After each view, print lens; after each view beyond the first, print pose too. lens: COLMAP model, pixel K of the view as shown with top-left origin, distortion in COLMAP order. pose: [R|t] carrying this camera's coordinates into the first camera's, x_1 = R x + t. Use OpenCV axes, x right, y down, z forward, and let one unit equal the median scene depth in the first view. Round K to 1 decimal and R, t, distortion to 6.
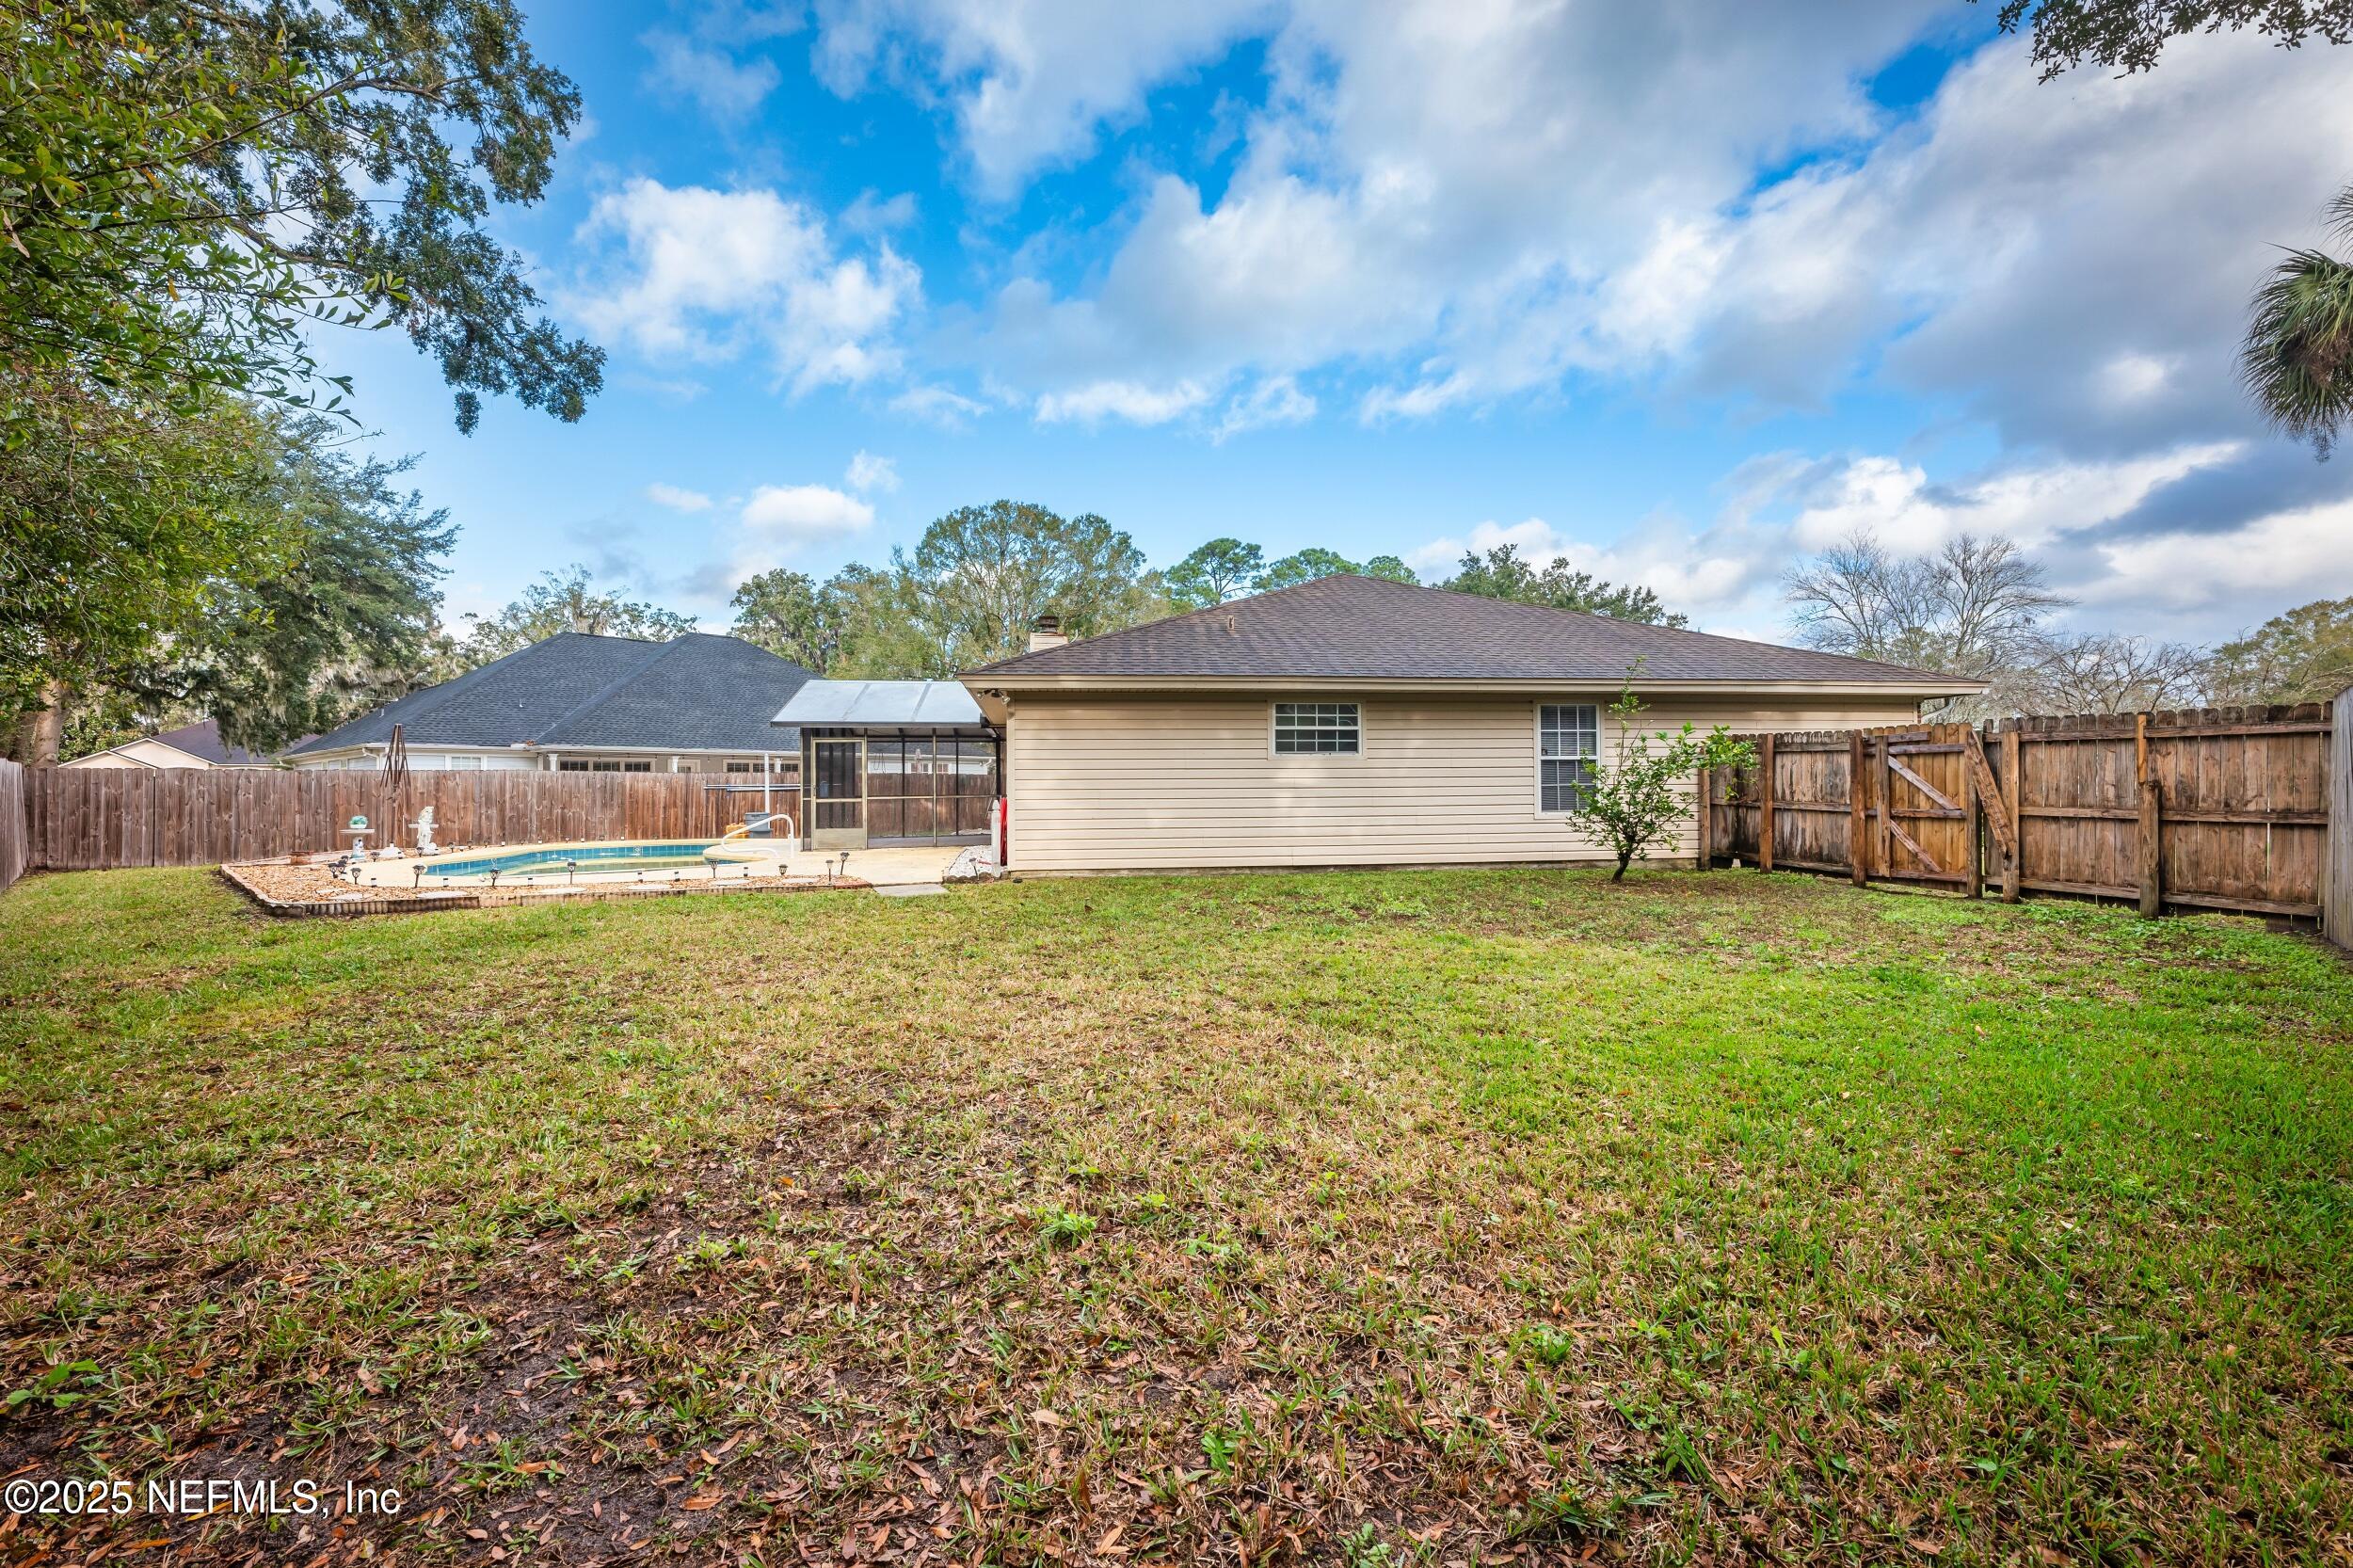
lens RADIAL K [[990.1, 0, 1175.7], [0, 990.1, 773.6], [0, 0, 1]] dist [-0.001275, 0.000169]
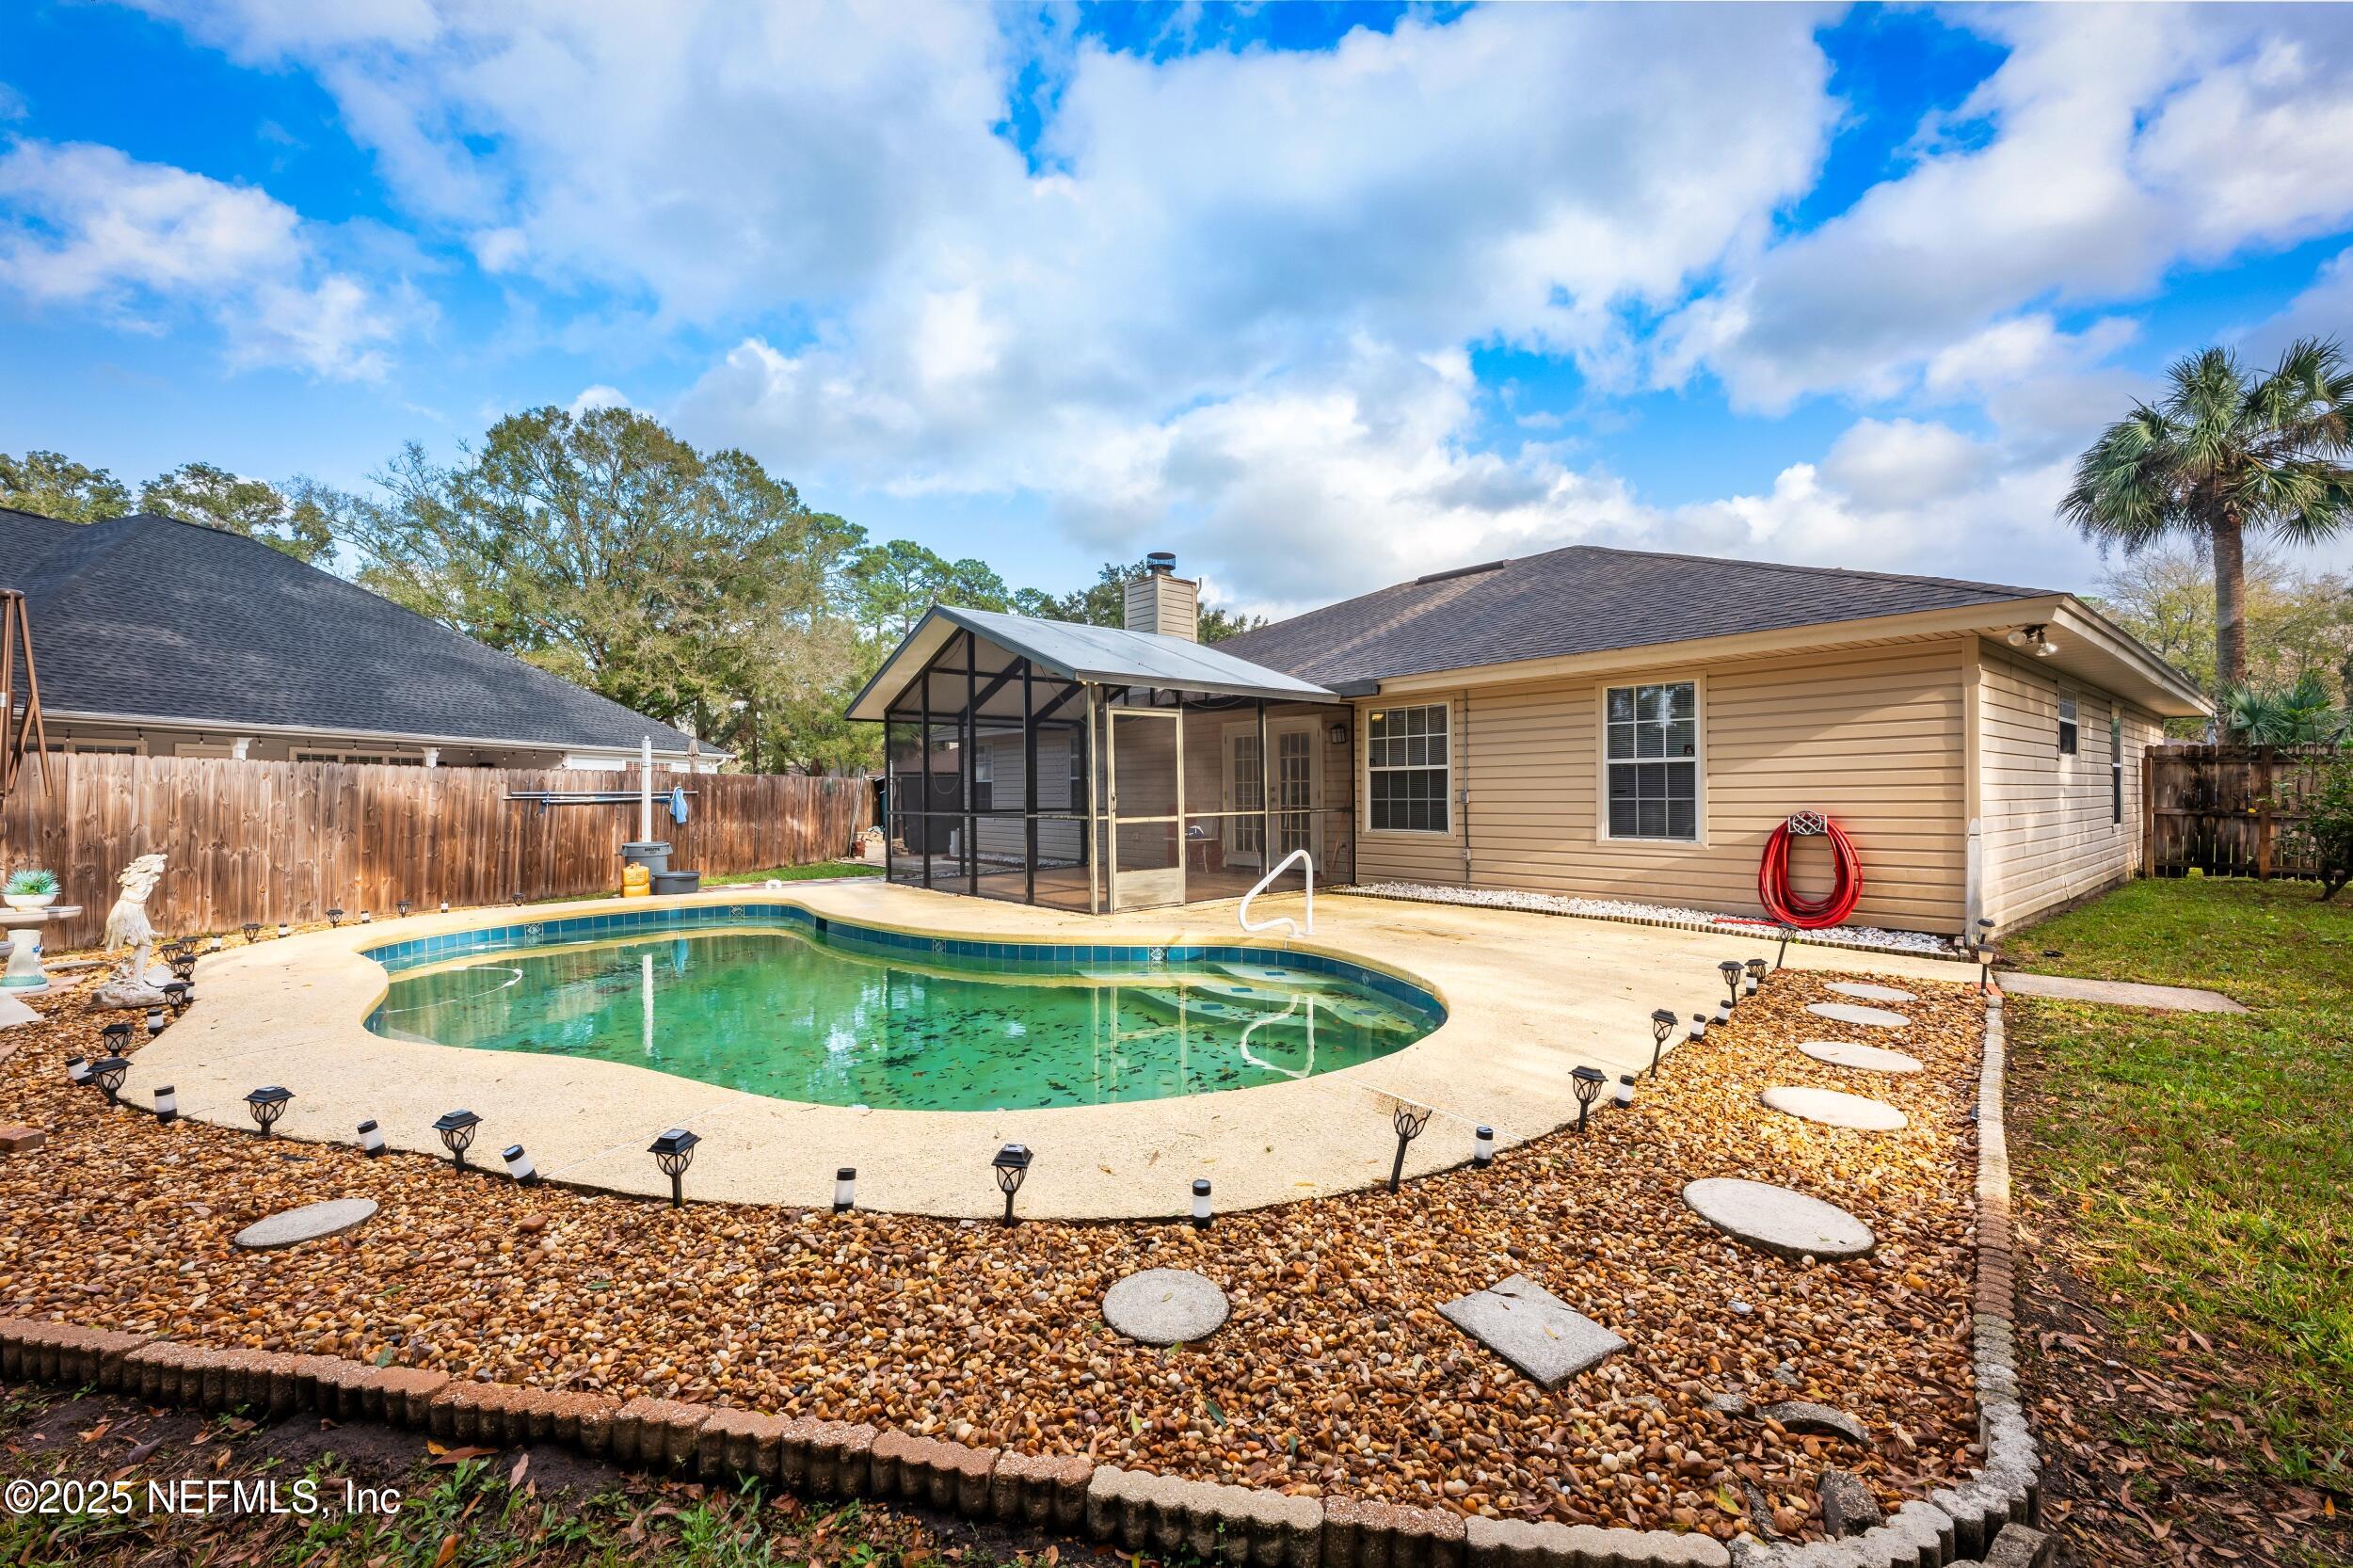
lens RADIAL K [[949.6, 0, 1176.5], [0, 949.6, 784.0], [0, 0, 1]] dist [-0.000138, -0.000024]
pose [[0.841334, 0.007461, 0.540464, -0.402548], [-0.007440, 0.999970, -0.002222, 0.005213], [-0.540464, -0.002151, 0.841364, 0.351371]]
